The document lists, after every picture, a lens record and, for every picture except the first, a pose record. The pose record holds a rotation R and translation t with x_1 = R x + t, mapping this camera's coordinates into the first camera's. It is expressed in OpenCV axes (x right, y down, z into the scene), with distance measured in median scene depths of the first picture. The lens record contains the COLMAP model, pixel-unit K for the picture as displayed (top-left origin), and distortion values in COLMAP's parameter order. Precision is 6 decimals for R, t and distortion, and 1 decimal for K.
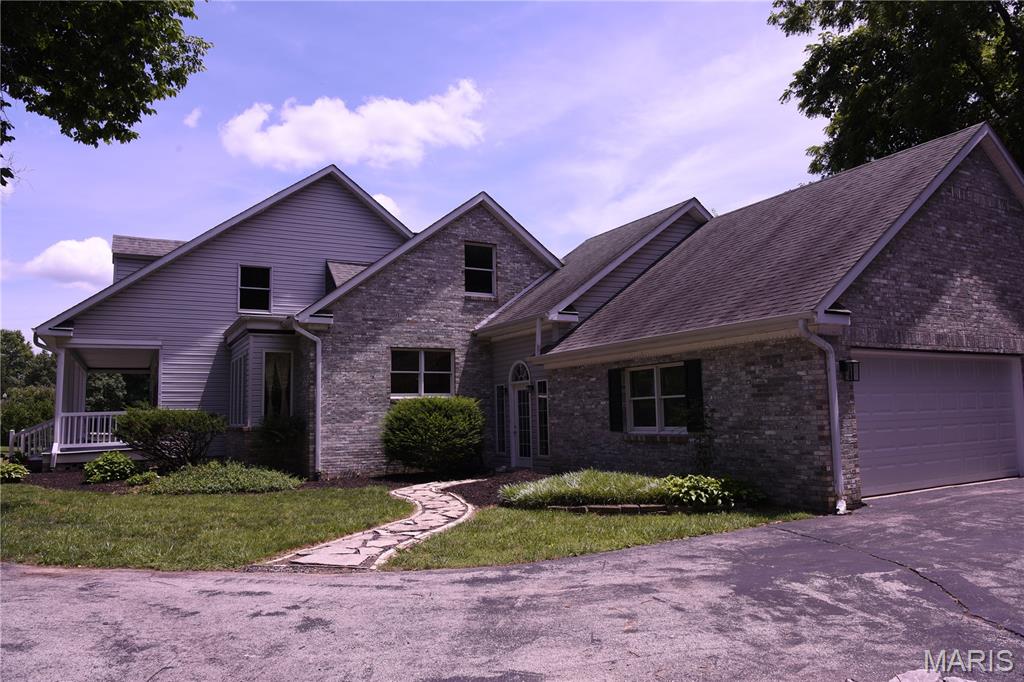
lens RADIAL K [[694.5, 0, 513.0], [0, 694.5, 341.5], [0, 0, 1]] dist [-0.043950, 0.004801]
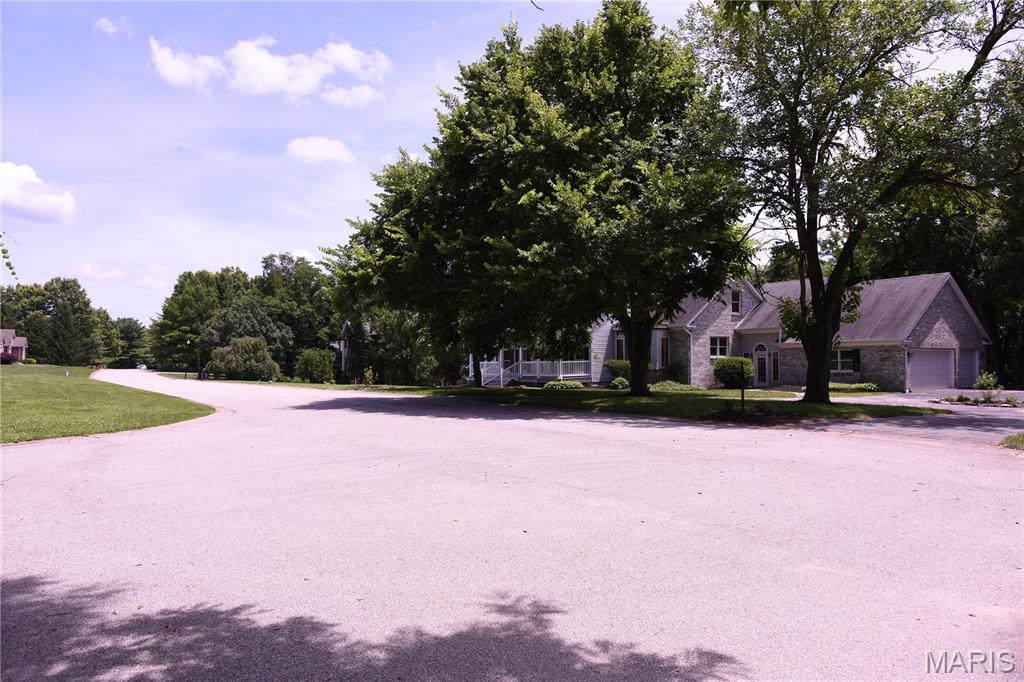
lens RADIAL K [[694.5, 0, 515.1], [0, 694.5, 345.1], [0, 0, 1]] dist [-0.043950, 0.004801]
pose [[0.996046, 0.020558, 0.086424, -1.097939], [-0.027194, 0.996712, 0.076322, -0.131520], [-0.084571, -0.078370, 0.993331, -1.390106]]
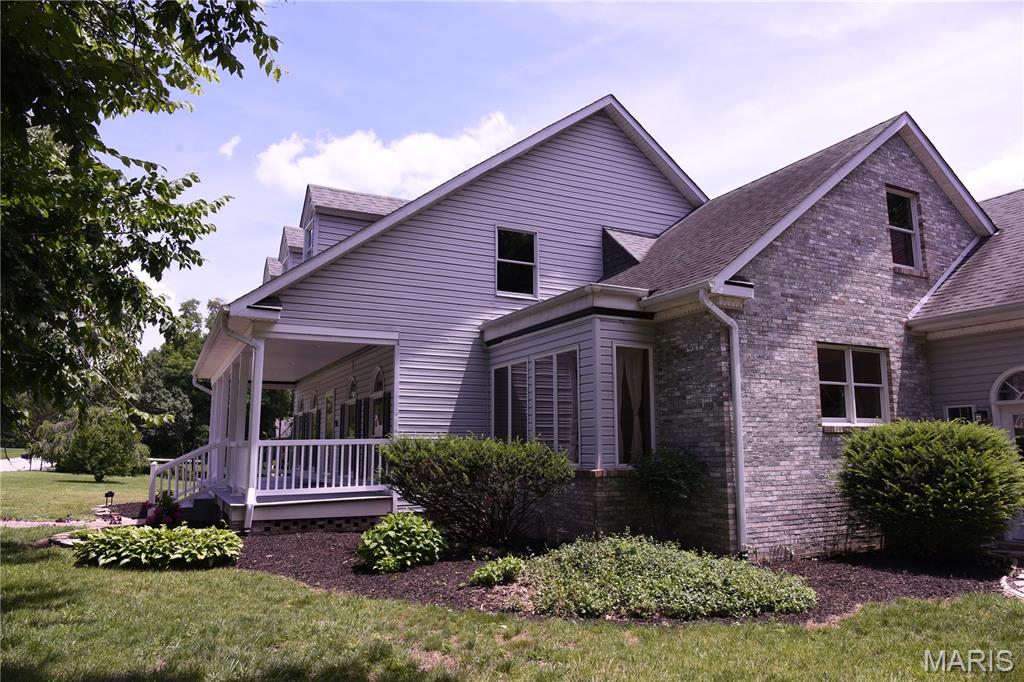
lens RADIAL K [[694.5, 0, 513.1], [0, 694.5, 341.7], [0, 0, 1]] dist [-0.043950, 0.004801]
pose [[0.999171, 0.014206, -0.038145, -0.435650], [-0.015924, 0.998855, -0.045121, 0.041363], [0.037461, 0.045691, 0.998253, 0.392393]]
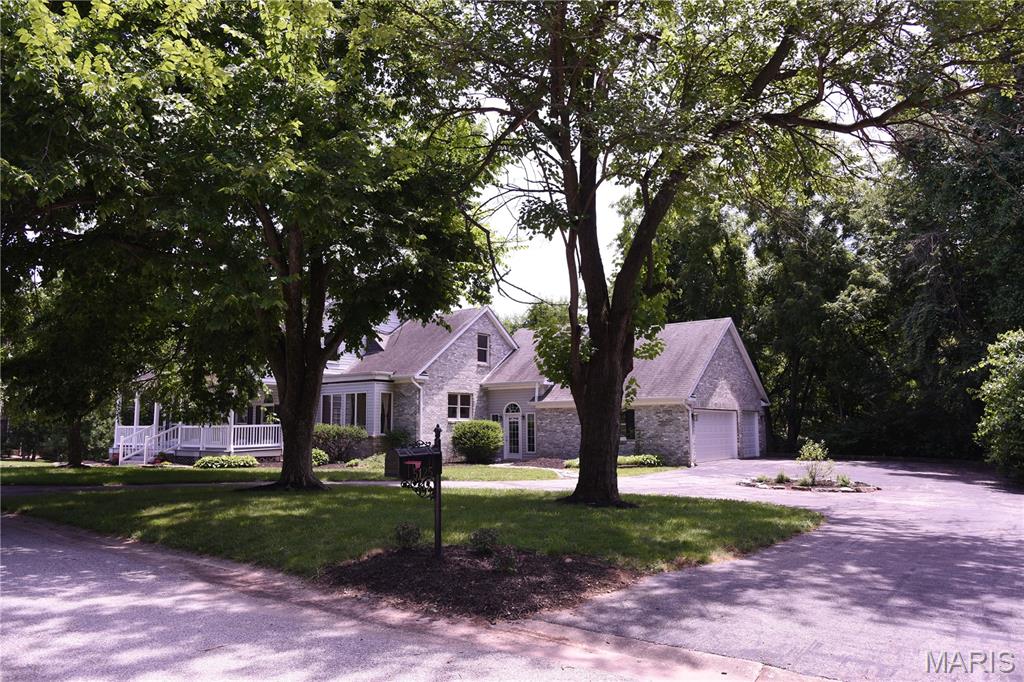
lens RADIAL K [[694.5, 0, 516.3], [0, 694.5, 344.2], [0, 0, 1]] dist [-0.043950, 0.004801]
pose [[0.911967, 0.065953, 0.404927, -0.779695], [-0.057709, 0.997803, -0.032548, -0.070704], [-0.406184, 0.006314, 0.913770, -0.750638]]
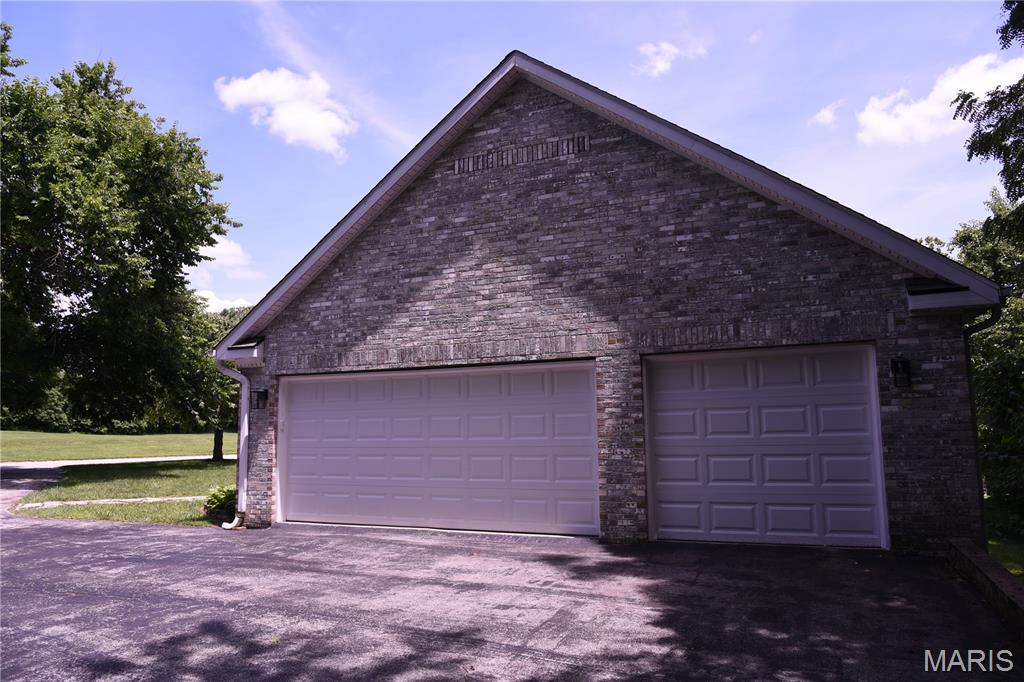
lens RADIAL K [[694.5, 0, 511.6], [0, 694.5, 339.5], [0, 0, 1]] dist [-0.043950, 0.004801]
pose [[0.613121, -0.089996, -0.784846, 0.925628], [0.086825, 0.995148, -0.046282, 0.019662], [0.785203, -0.039768, 0.617960, 0.376156]]
